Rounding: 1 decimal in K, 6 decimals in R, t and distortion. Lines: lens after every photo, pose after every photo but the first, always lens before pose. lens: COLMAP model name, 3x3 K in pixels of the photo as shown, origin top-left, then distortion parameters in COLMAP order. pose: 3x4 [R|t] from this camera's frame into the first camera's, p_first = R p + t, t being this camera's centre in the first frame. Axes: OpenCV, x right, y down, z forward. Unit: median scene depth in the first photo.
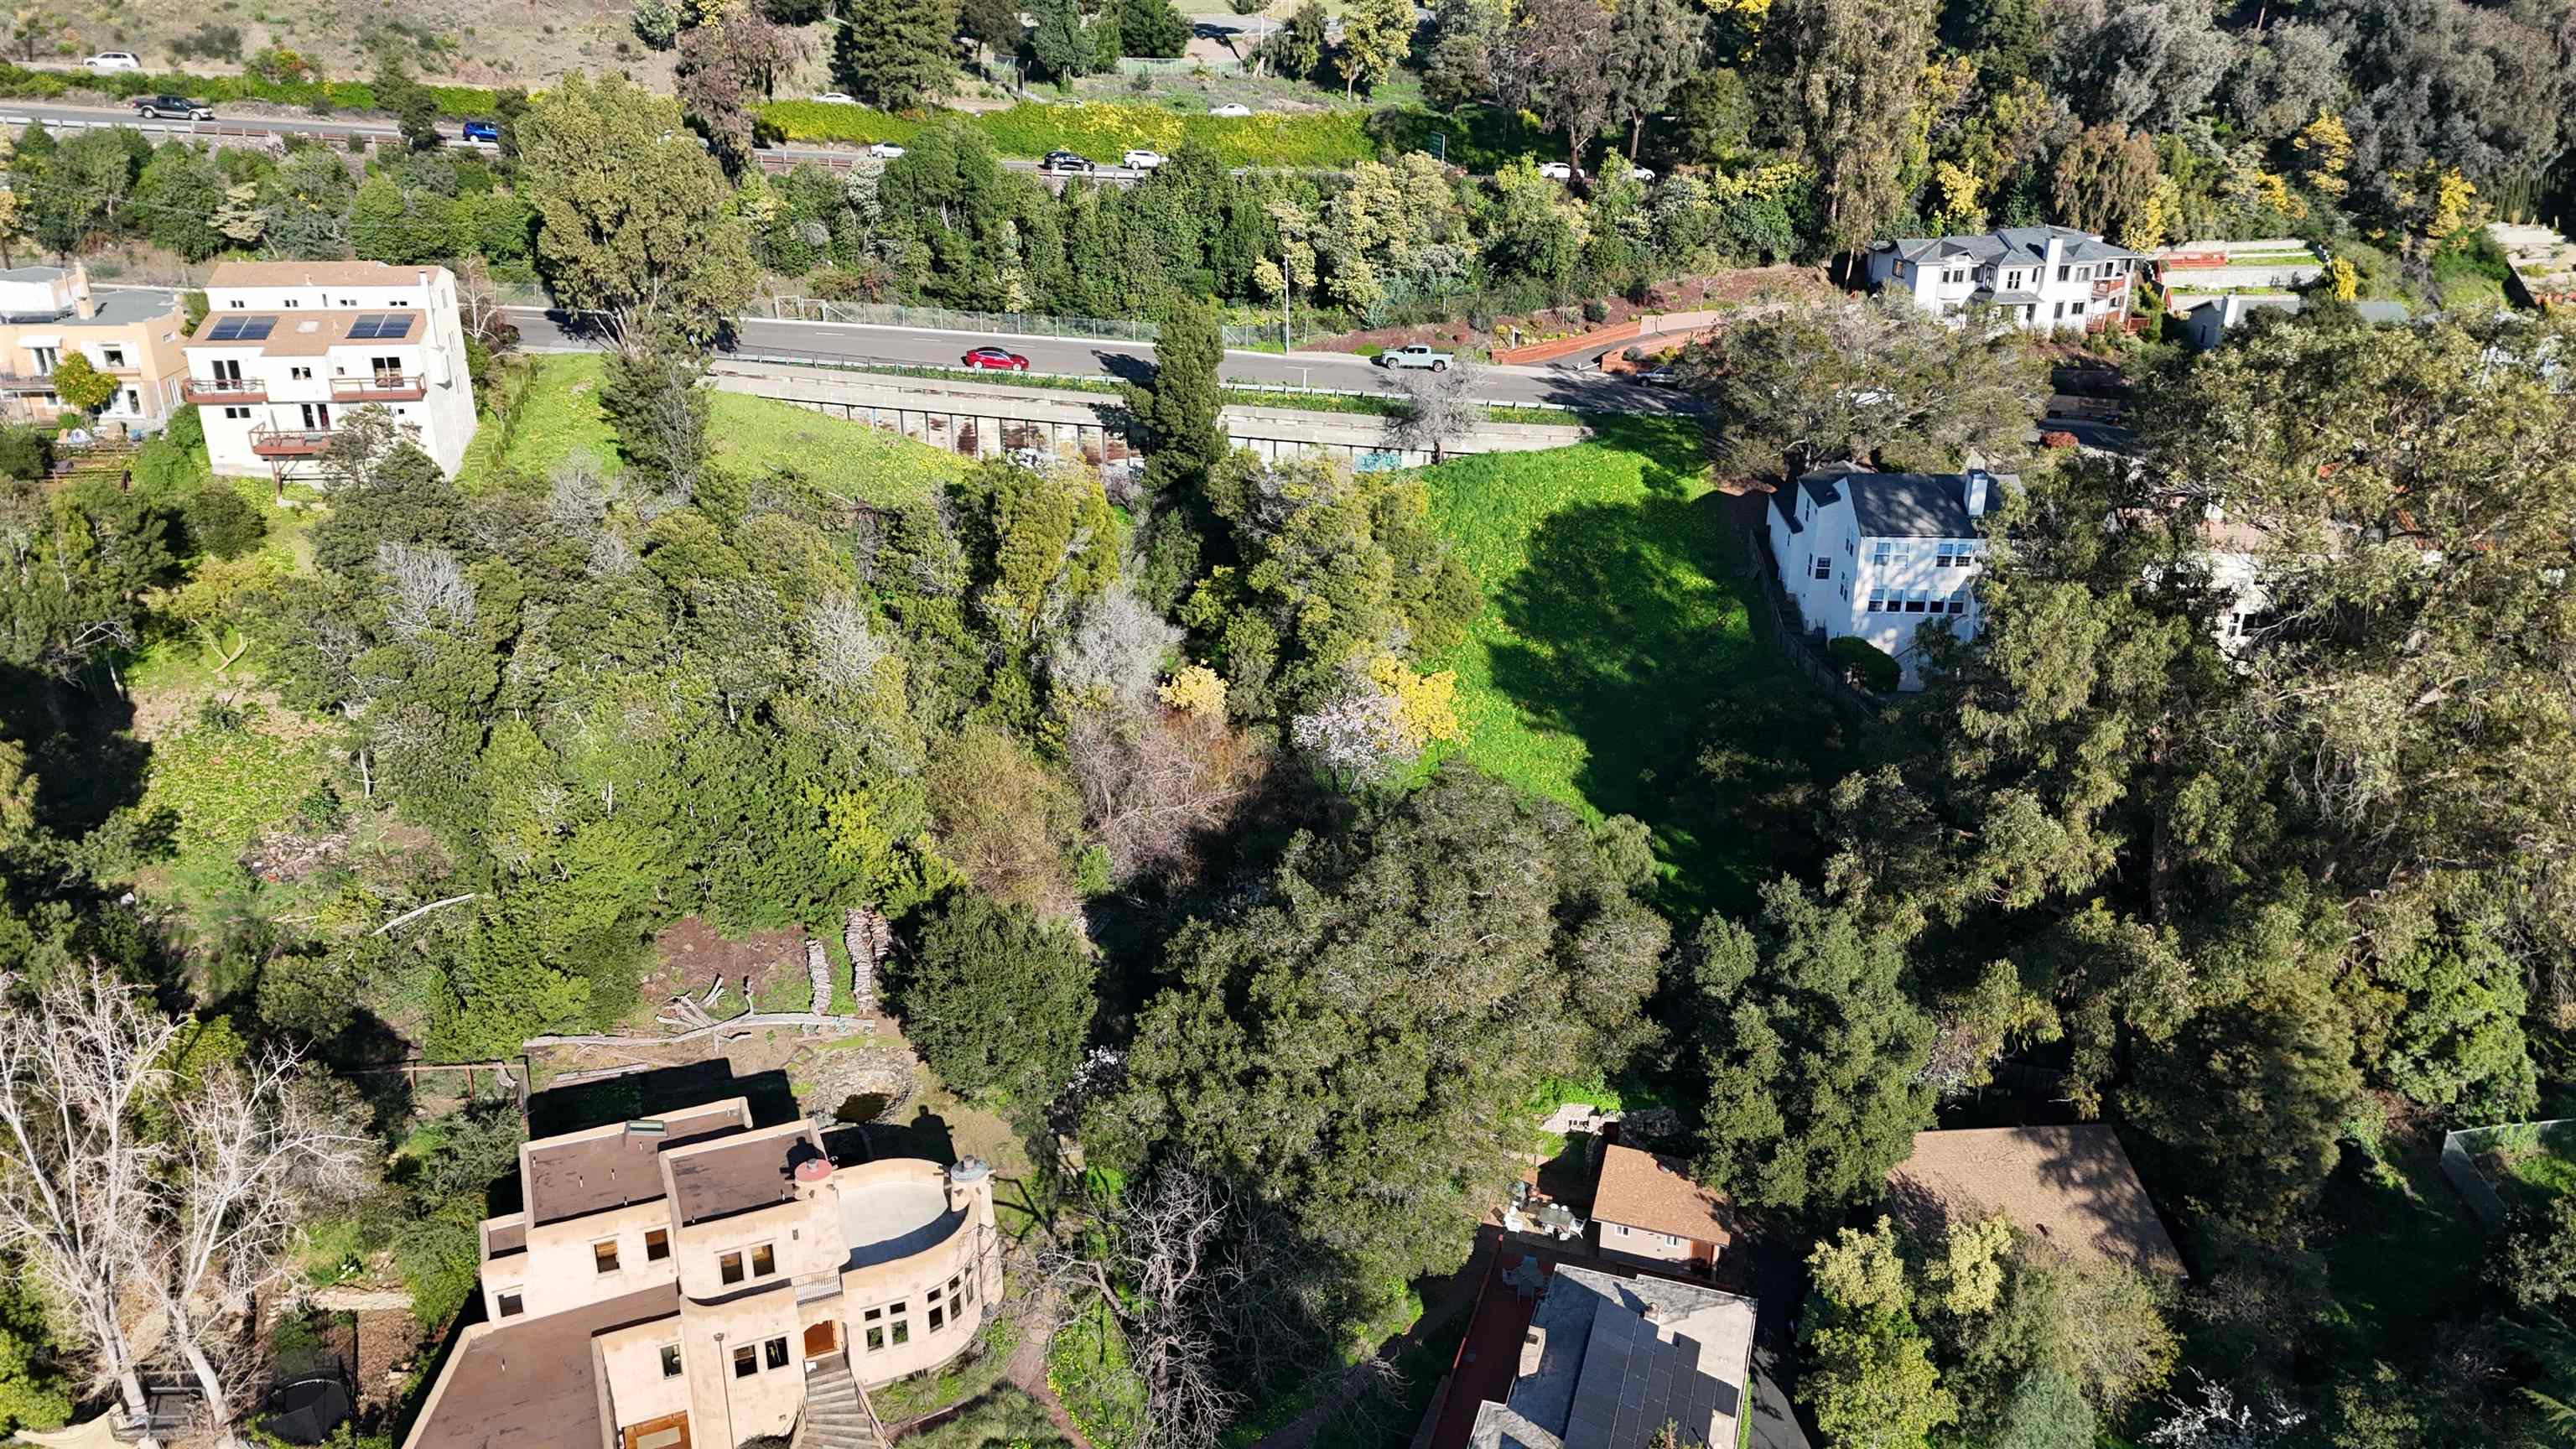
lens RADIAL K [[1891.9, 0, 1288.0], [0, 1891.9, 724.5], [0, 0, 1]] dist [0.084779, -0.088089]
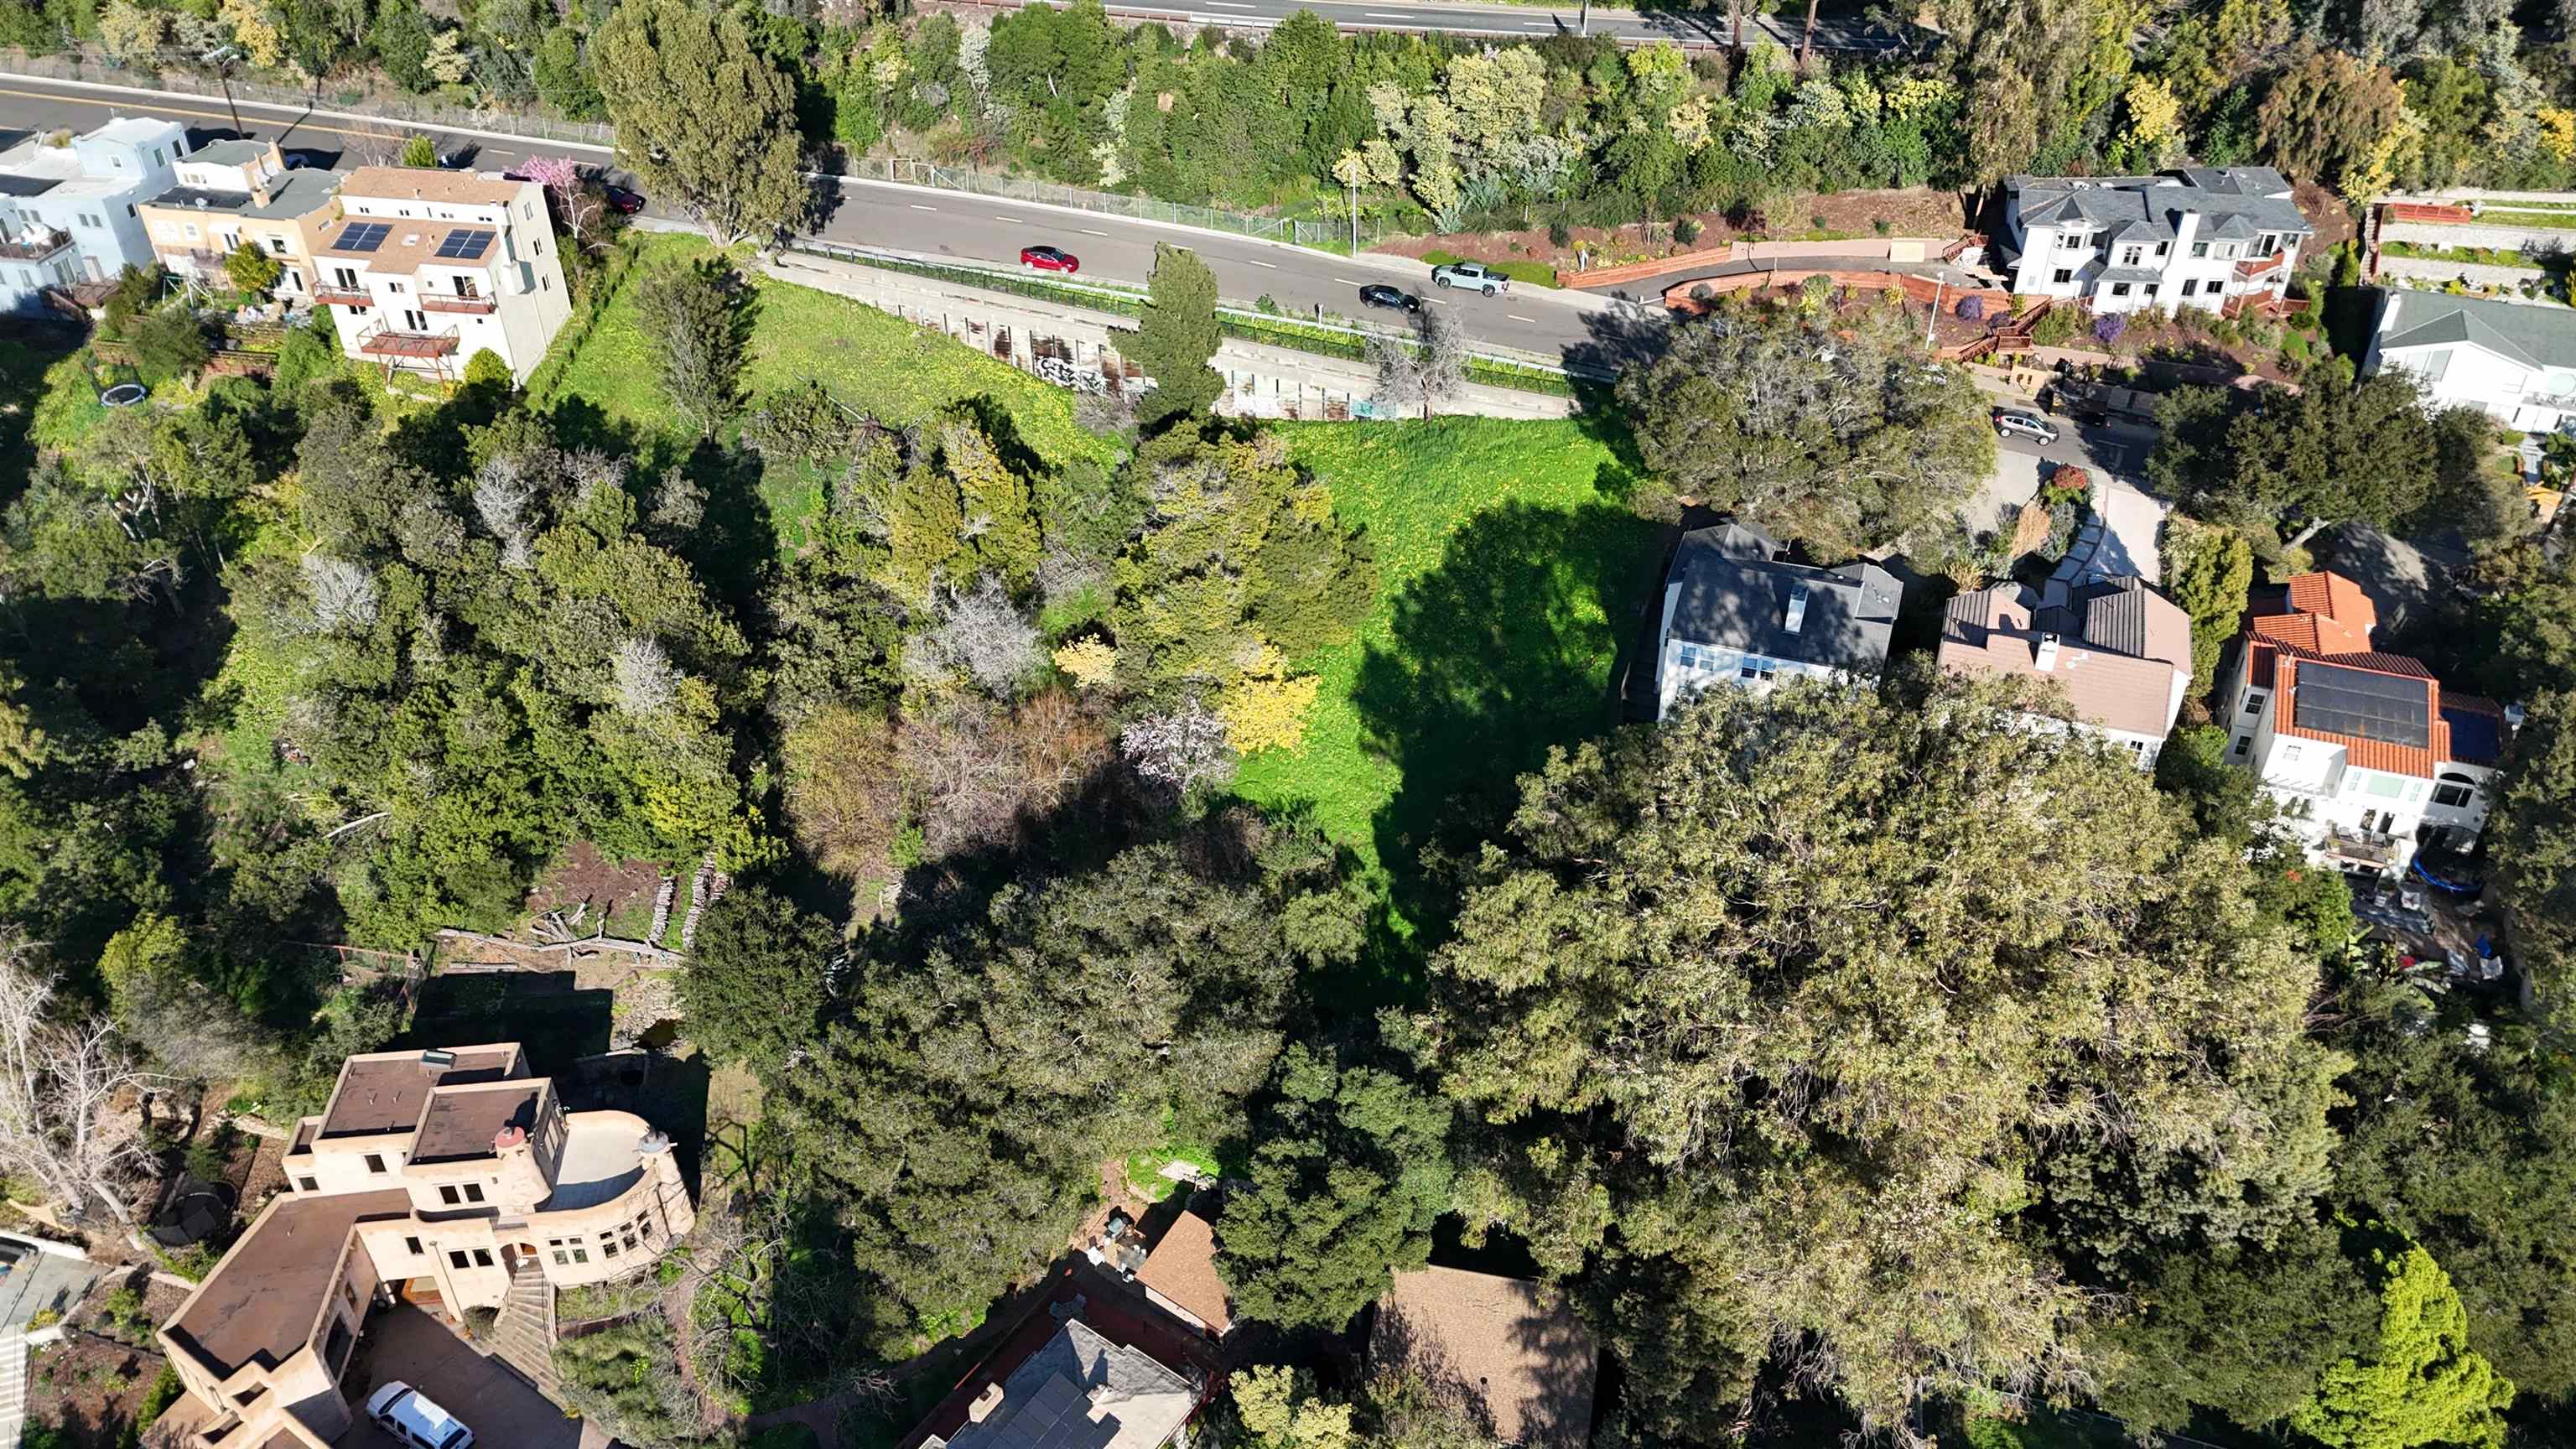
lens RADIAL K [[1891.9, 0, 1288.0], [0, 1891.9, 724.5], [0, 0, 1]] dist [0.084779, -0.088089]
pose [[0.956071, 0.163148, -0.243537, 0.286523], [-0.103561, 0.965219, 0.240056, -0.219306], [0.274232, -0.204290, 0.939714, -0.014482]]
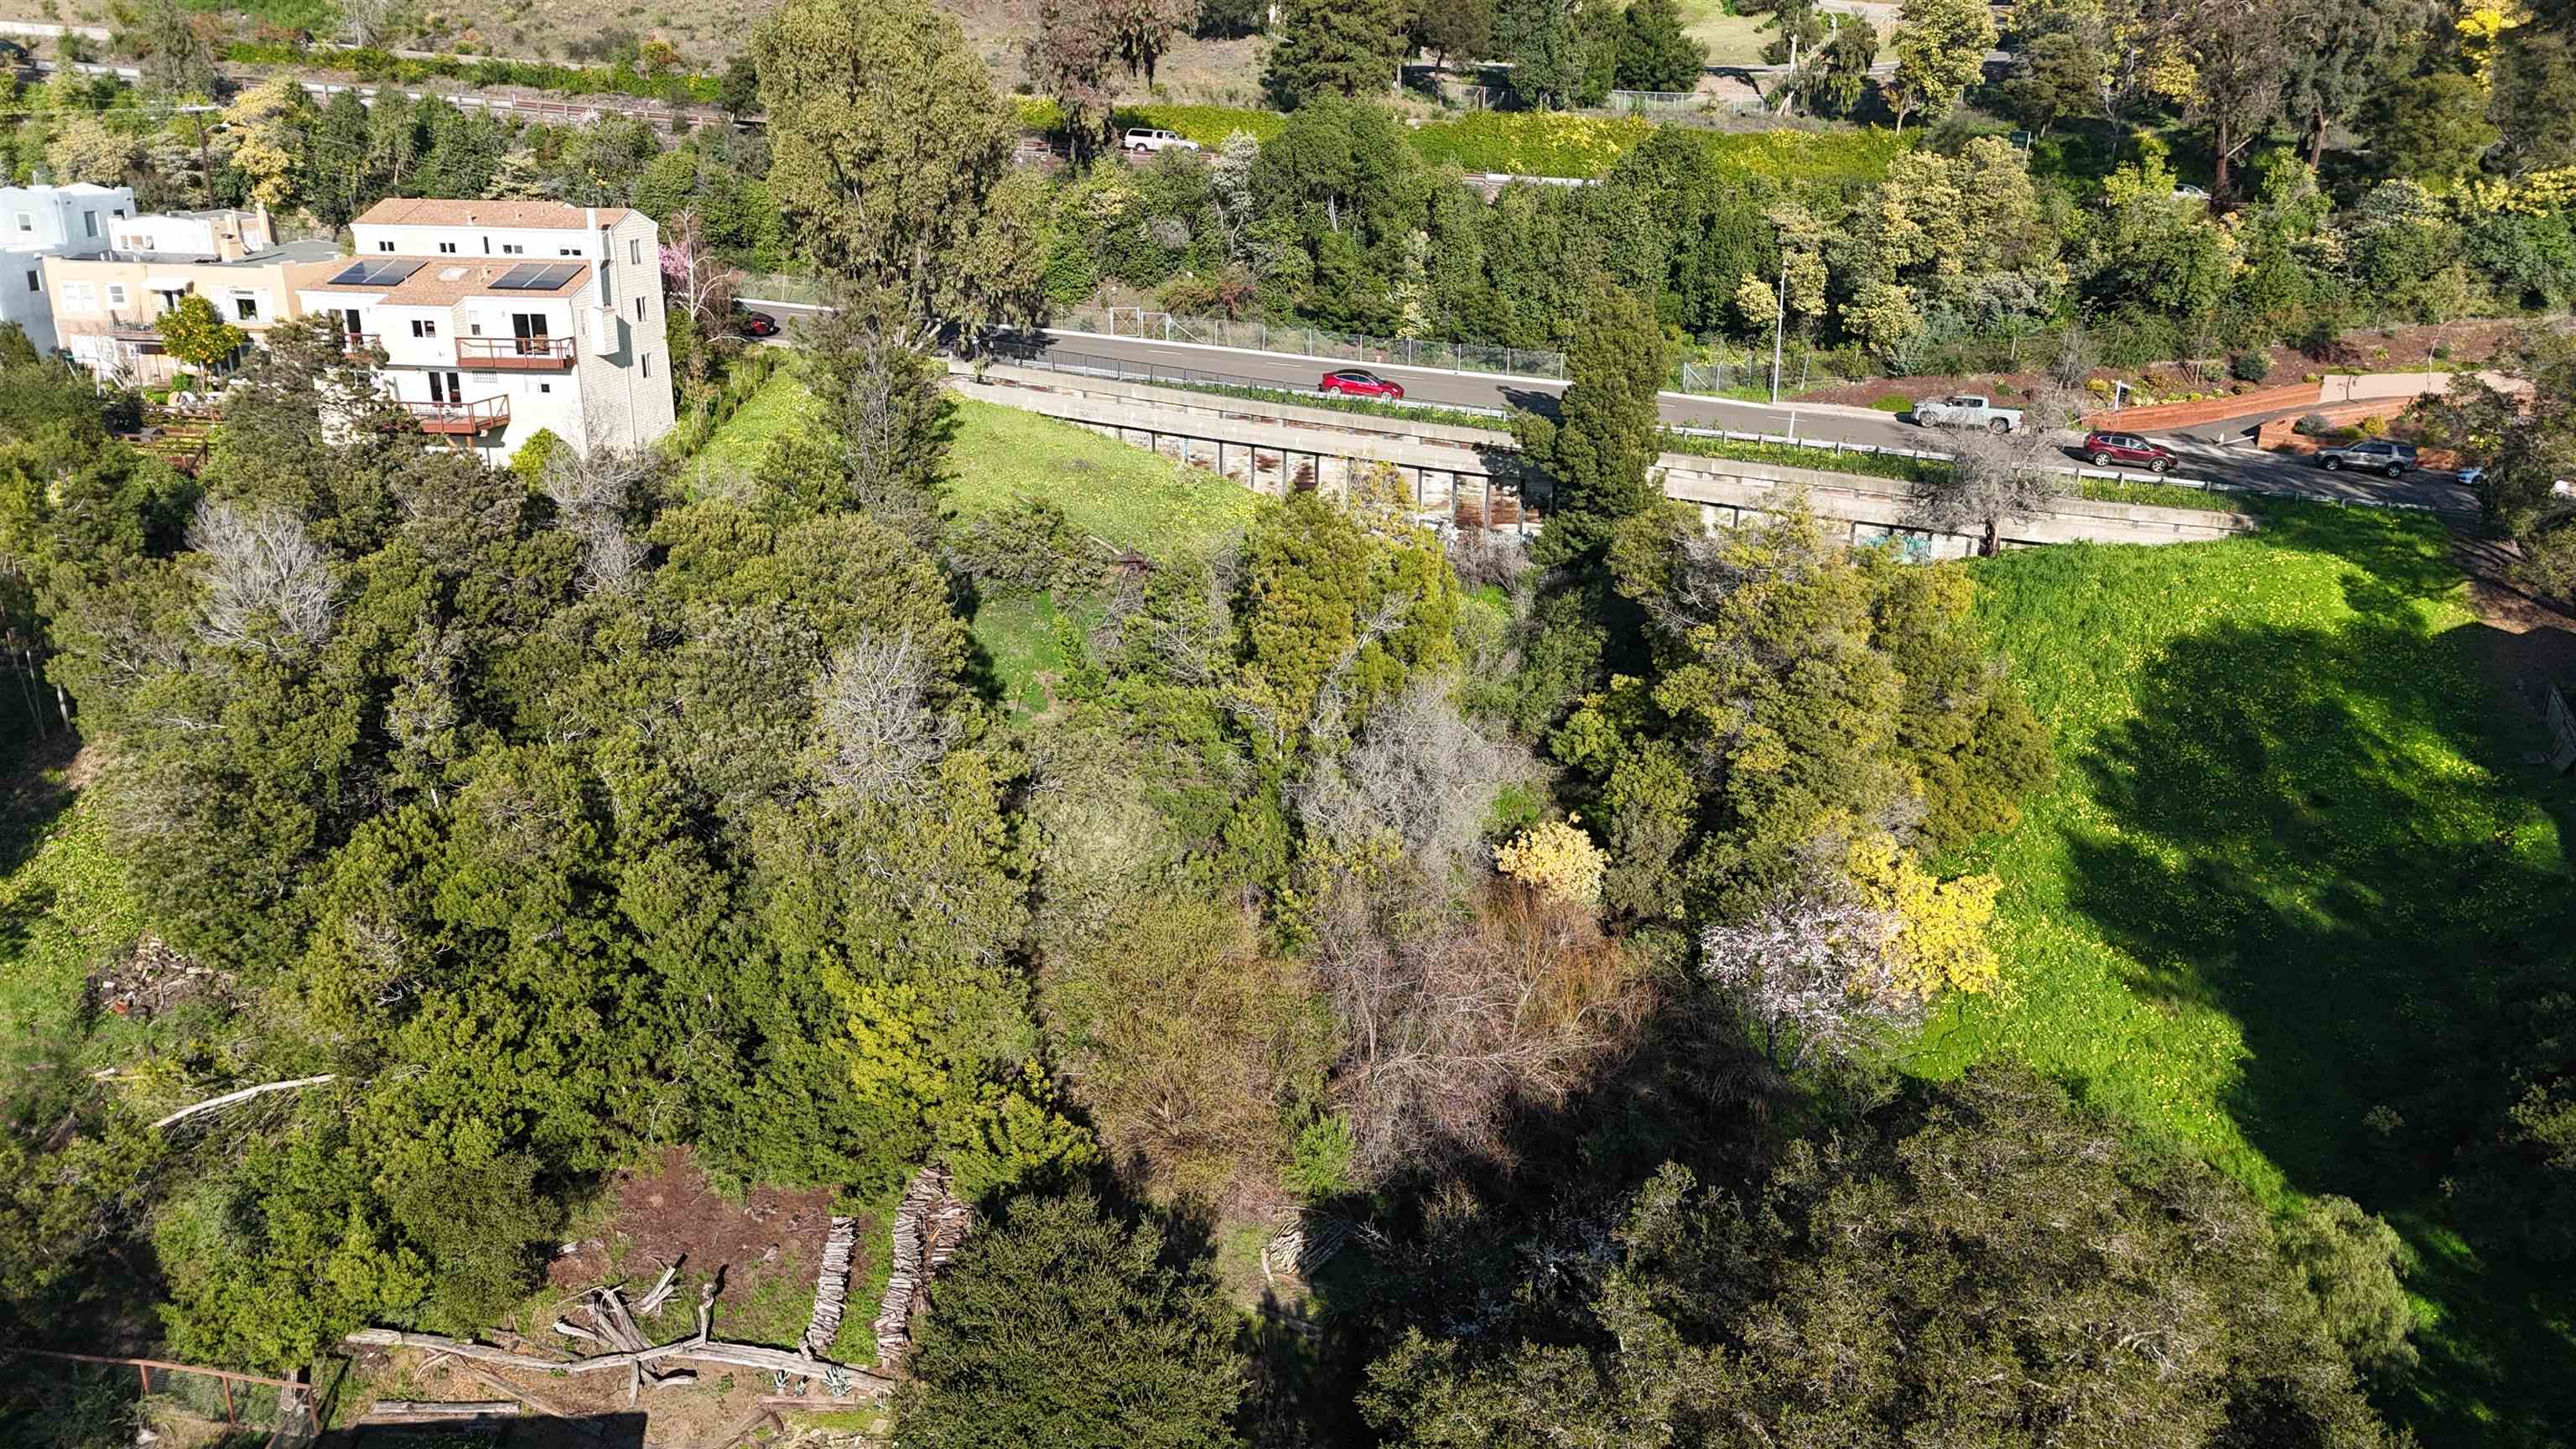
lens RADIAL K [[1891.9, 0, 1288.0], [0, 1891.9, 724.5], [0, 0, 1]] dist [0.084779, -0.088089]
pose [[0.963315, 0.084270, -0.254798, 0.018667], [-0.103502, 0.992631, -0.063015, -0.012285], [0.247610, 0.087075, 0.964939, 0.304724]]
